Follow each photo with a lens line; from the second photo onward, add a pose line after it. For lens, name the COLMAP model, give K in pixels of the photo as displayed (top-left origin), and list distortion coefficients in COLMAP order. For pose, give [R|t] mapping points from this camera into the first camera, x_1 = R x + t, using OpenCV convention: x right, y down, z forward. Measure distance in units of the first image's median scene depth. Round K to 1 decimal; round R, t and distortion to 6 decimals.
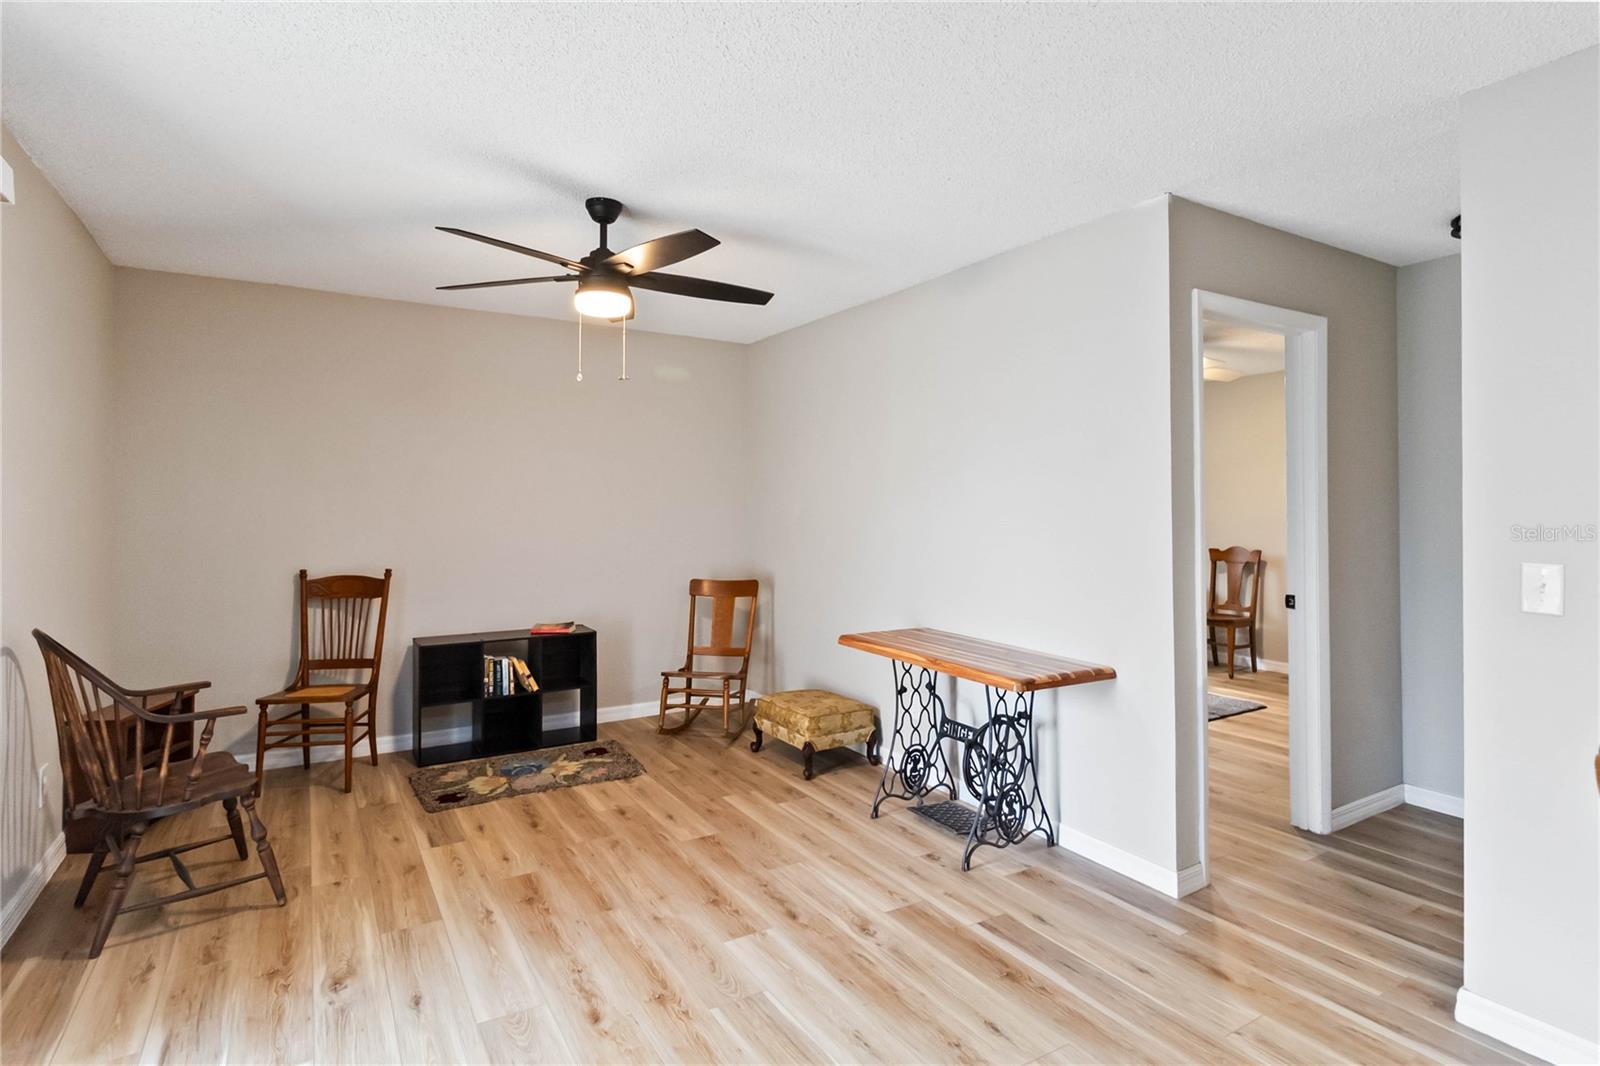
lens RADIAL K [[816.5, 0, 799.7], [0, 816.5, 493.7], [0, 0, 1]] dist [0.001924, -0.000210]
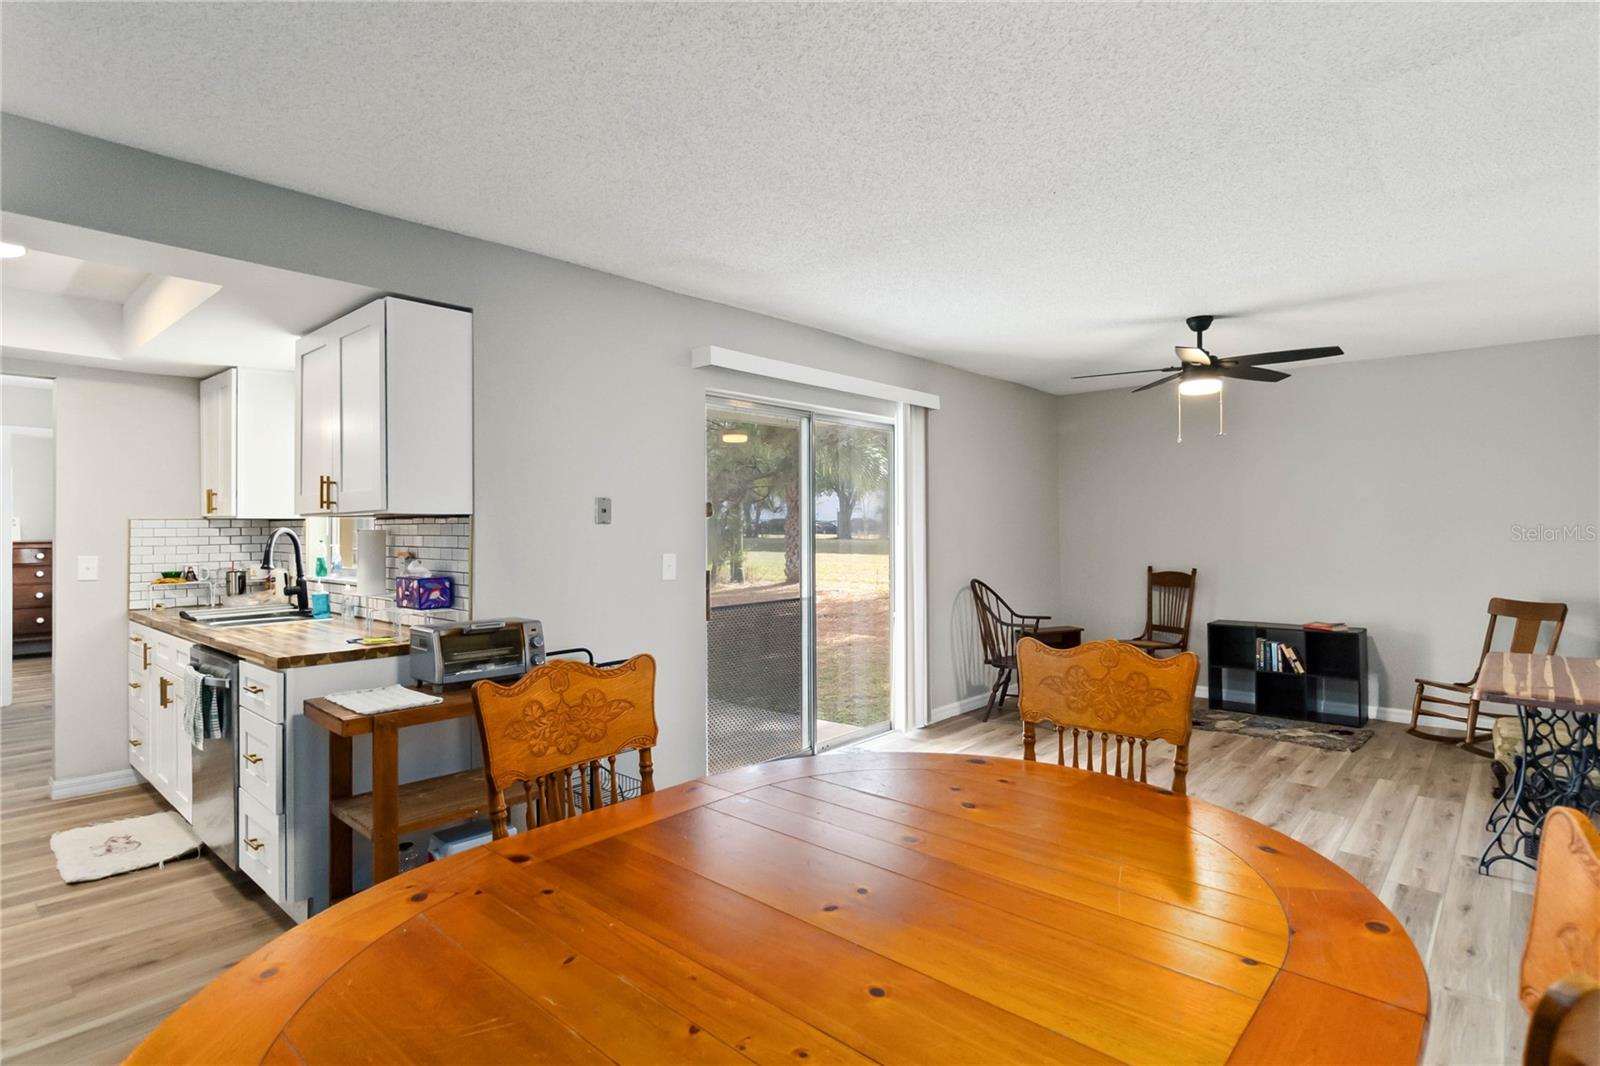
lens RADIAL K [[816.5, 0, 805.8], [0, 816.5, 532.4], [0, 0, 1]] dist [0.001924, -0.000210]
pose [[0.299956, 0.003532, -0.953947, 0.917975], [0.018493, 0.999784, 0.009516, 0.003021], [0.953774, -0.020496, 0.299825, -0.120311]]
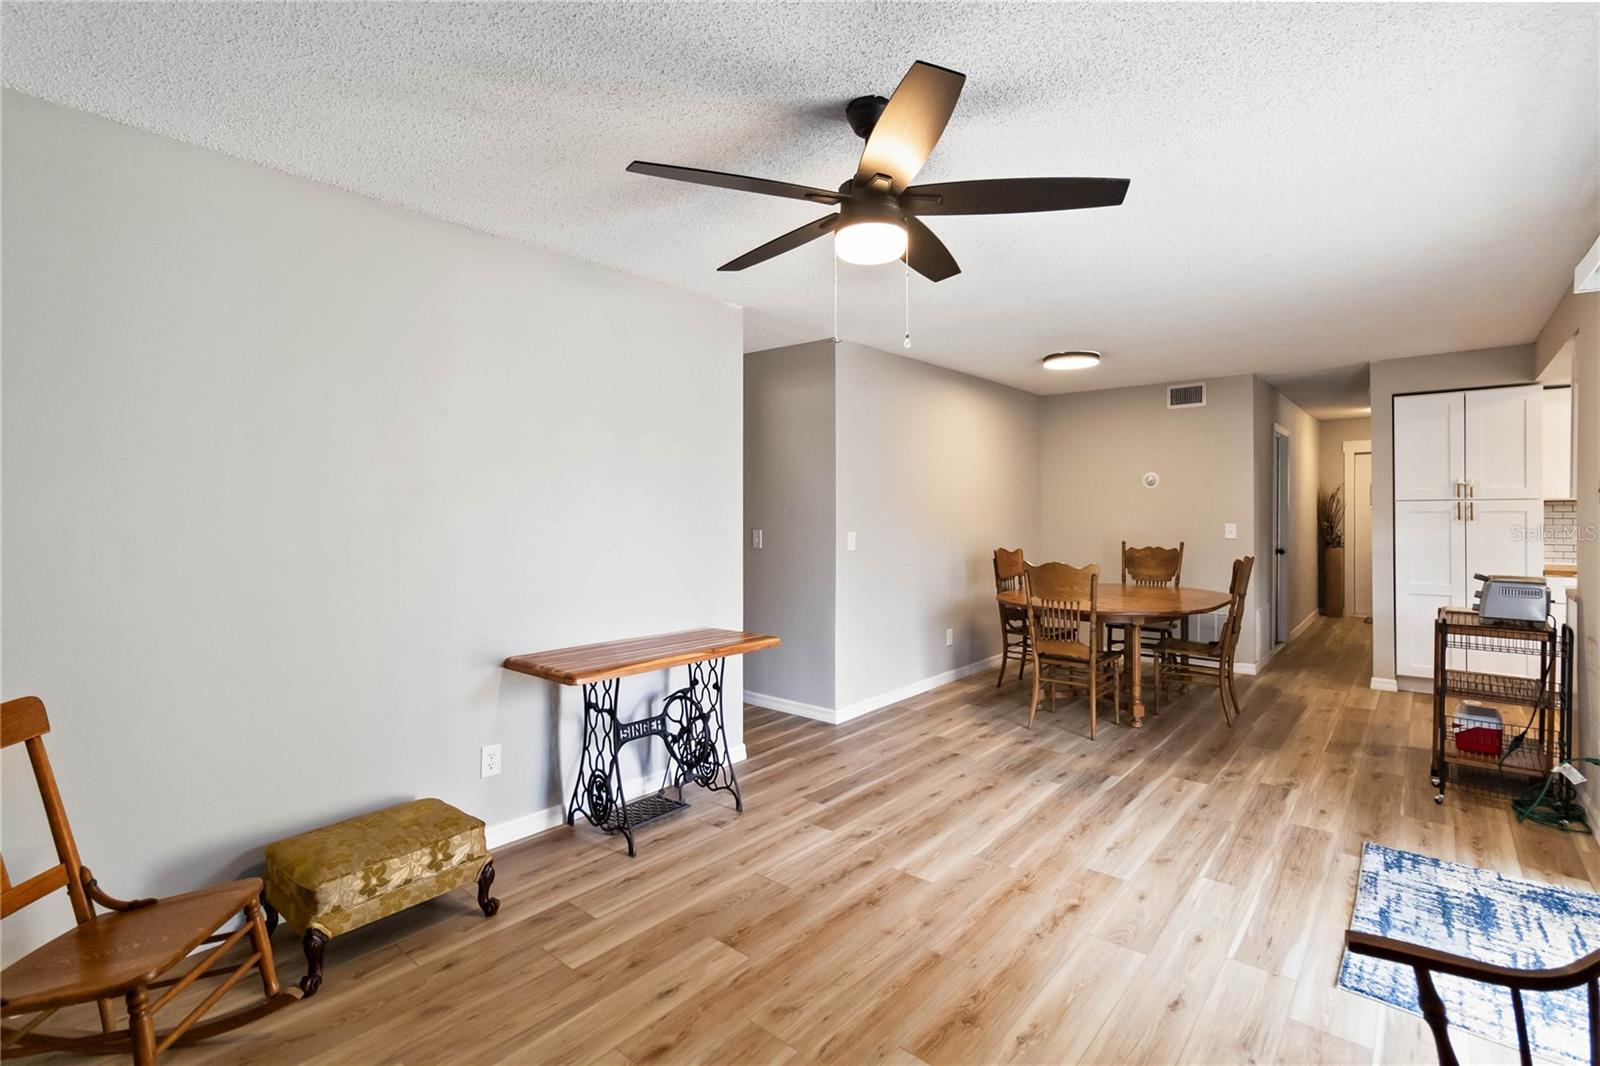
lens RADIAL K [[737.3, 0, 803.4], [0, 737.3, 518.3], [0, 0, 1]] dist [-0.000755, -0.000244]
pose [[-0.312428, -0.011264, 0.949875, -0.843469], [-0.010981, 0.999906, 0.008245, 0.016882], [-0.949878, -0.007855, -0.312523, 1.232508]]
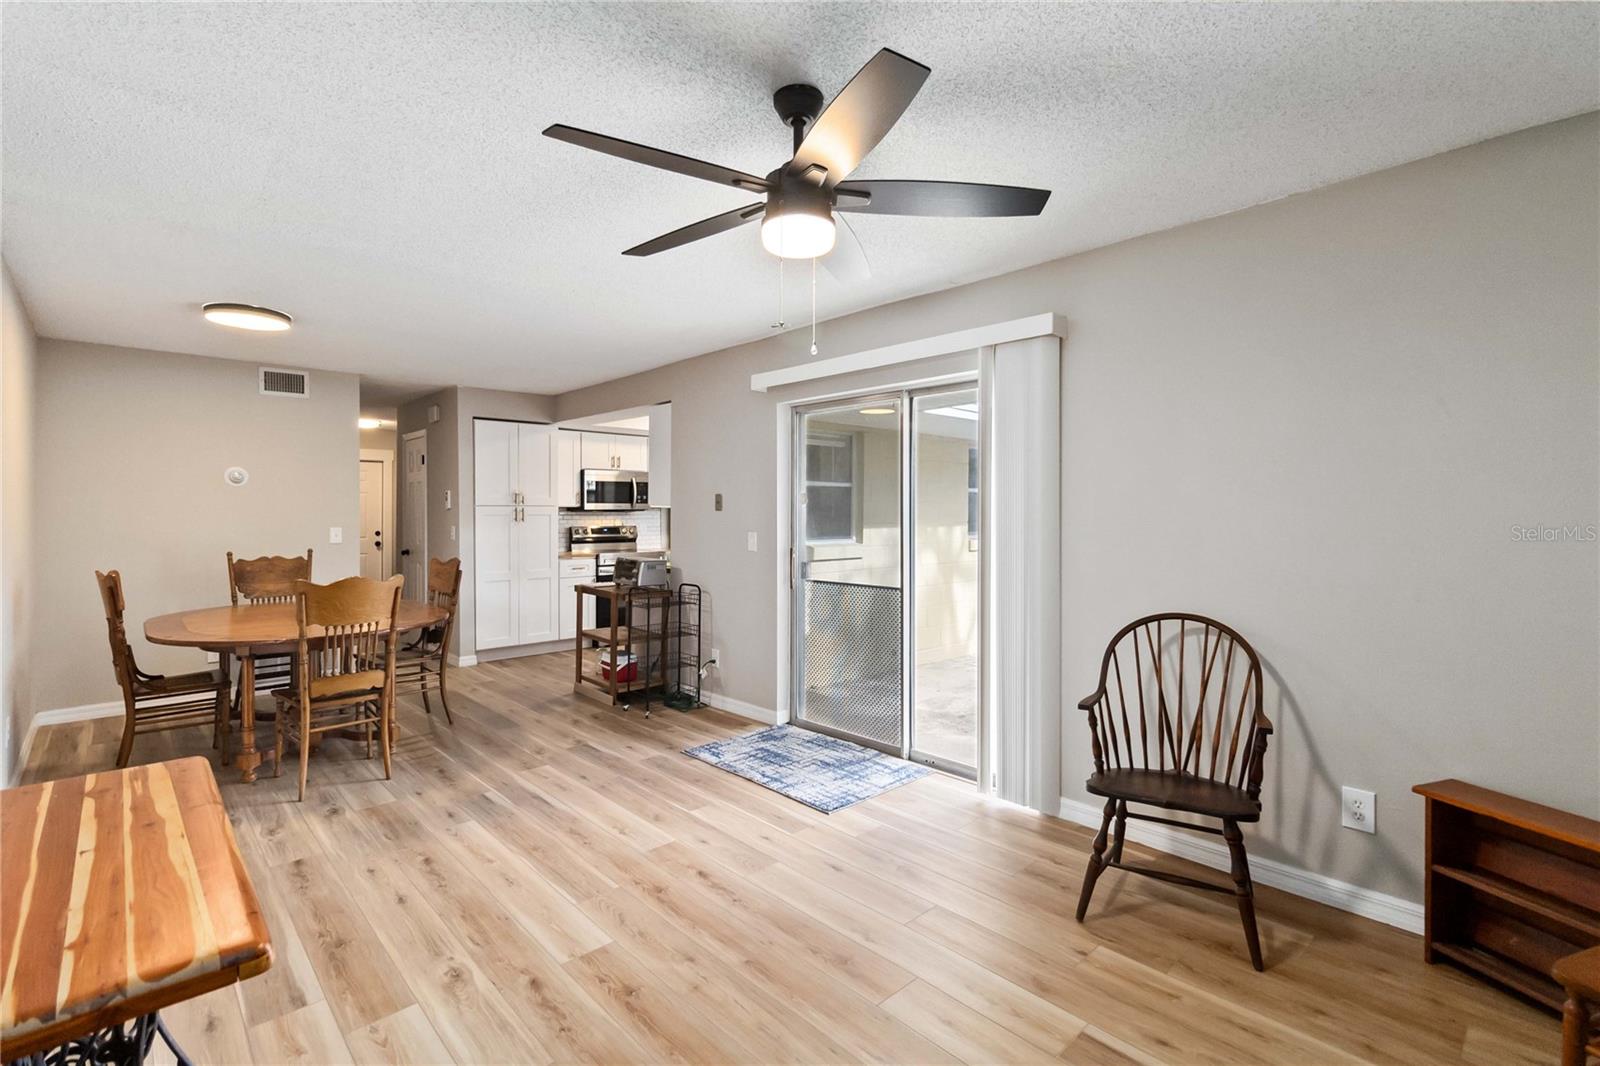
lens RADIAL K [[737.3, 0, 800.5], [0, 737.3, 519.3], [0, 0, 1]] dist [-0.000755, -0.000244]
pose [[-0.979245, 0.000535, -0.202680, -0.110632], [0.001265, 0.999993, -0.003472, 0.021890], [0.202676, -0.003656, -0.979239, 1.592092]]
